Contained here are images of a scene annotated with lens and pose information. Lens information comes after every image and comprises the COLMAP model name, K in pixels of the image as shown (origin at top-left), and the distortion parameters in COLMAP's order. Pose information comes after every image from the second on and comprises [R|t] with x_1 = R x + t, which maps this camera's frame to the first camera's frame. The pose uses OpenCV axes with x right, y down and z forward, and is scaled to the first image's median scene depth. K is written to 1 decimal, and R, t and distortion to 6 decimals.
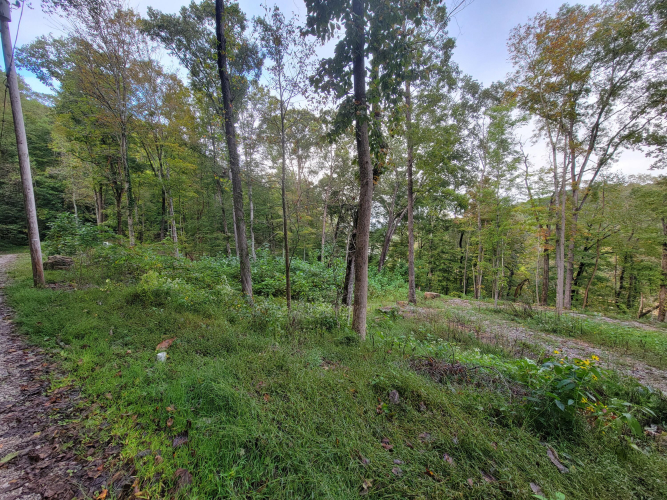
lens RADIAL K [[272.2, 0, 334.9], [0, 272.2, 250.6], [0, 0, 1]] dist [0.000003, 0.000956]
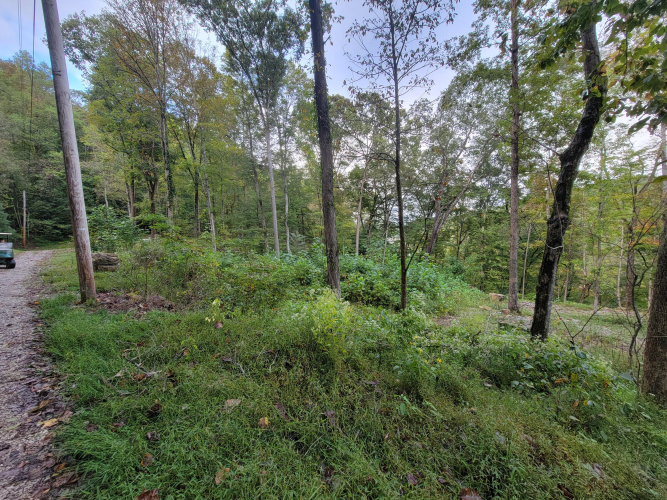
lens RADIAL K [[272.2, 0, 334.2], [0, 272.2, 249.7], [0, 0, 1]] dist [0.000003, 0.000956]
pose [[0.998304, -0.001242, -0.058202, -0.111334], [0.001976, 0.999919, 0.012553, 0.000829], [0.058182, -0.012647, 0.998226, 0.093495]]
